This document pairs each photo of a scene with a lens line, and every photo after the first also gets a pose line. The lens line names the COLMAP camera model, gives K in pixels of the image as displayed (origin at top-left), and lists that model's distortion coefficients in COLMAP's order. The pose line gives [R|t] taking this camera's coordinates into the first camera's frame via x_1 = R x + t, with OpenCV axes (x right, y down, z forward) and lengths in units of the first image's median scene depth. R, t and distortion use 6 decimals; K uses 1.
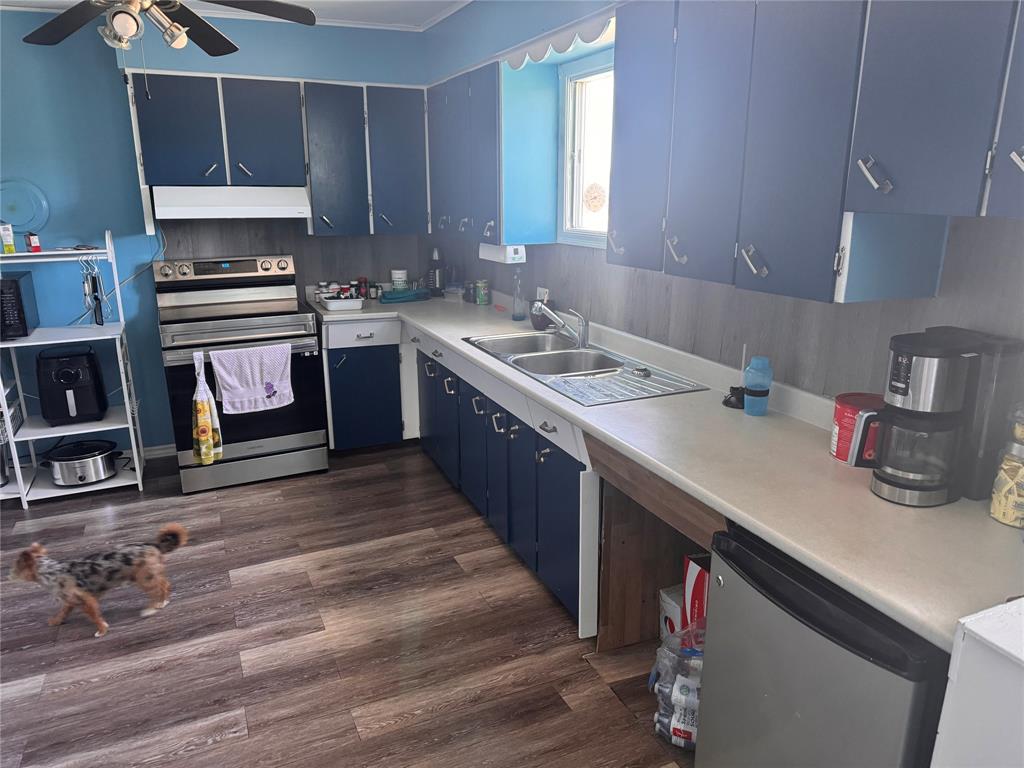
lens RADIAL K [[721.7, 0, 508.1], [0, 721.7, 384.1], [0, 0, 1]] dist [0.092358, -0.122499]
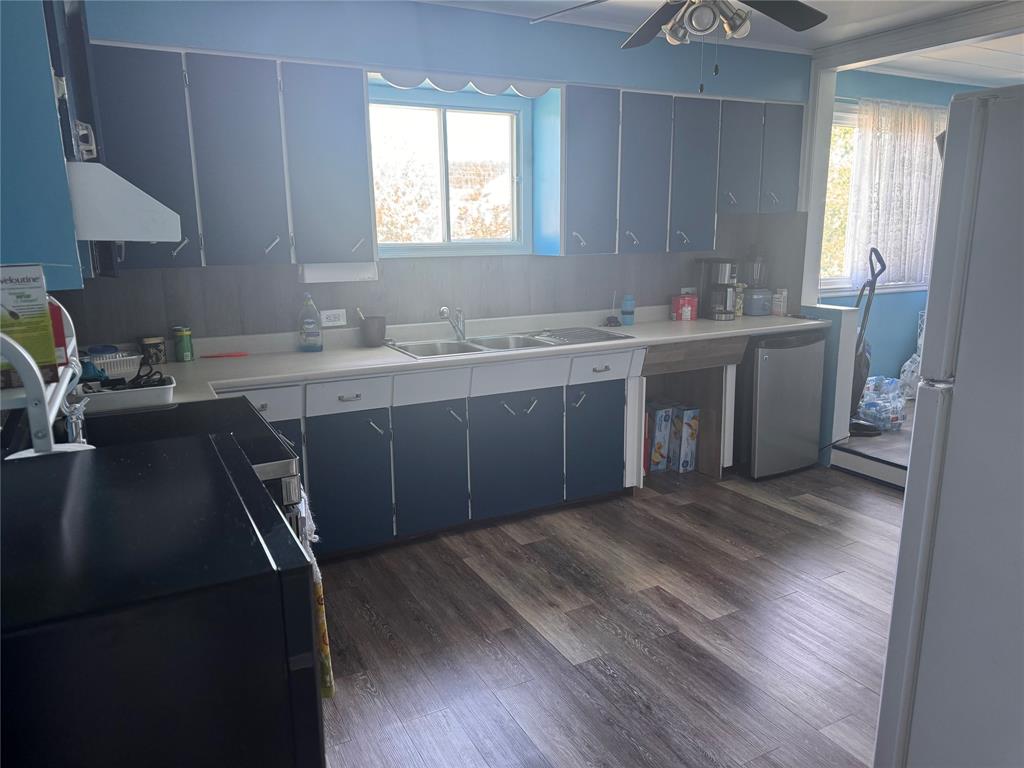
lens RADIAL K [[721.1, 0, 512.0], [0, 721.1, 384.0], [0, 0, 1]] dist [0.151648, -0.260554]
pose [[-0.081053, -0.203569, 0.975700, -0.873217], [0.272111, 0.937213, 0.218144, -0.179399], [-0.958846, 0.283180, -0.020571, 0.795914]]
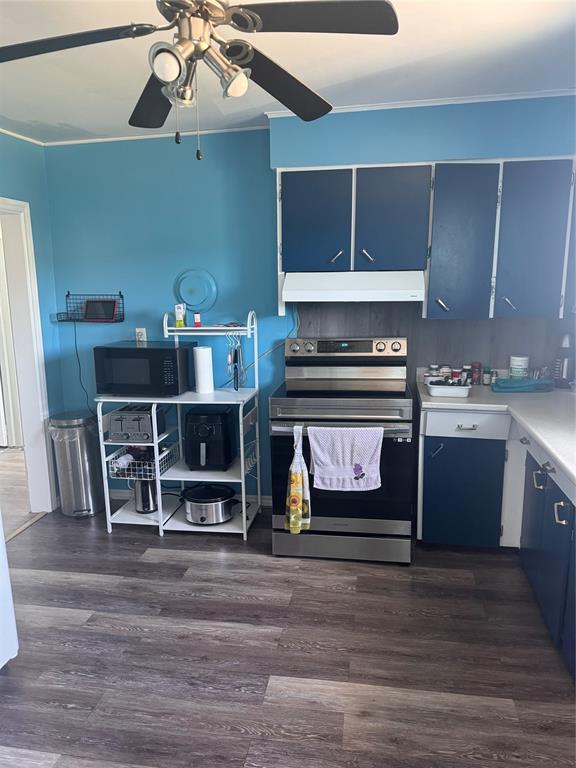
lens RADIAL K [[543.4, 0, 286.9], [0, 543.4, 387.2], [0, 0, 1]] dist [0.081443, -0.096002]
pose [[0.834648, 0.095173, -0.542499, -0.017194], [-0.135078, 0.990248, -0.034098, -0.067282], [0.533963, 0.101739, 0.839364, 0.313823]]
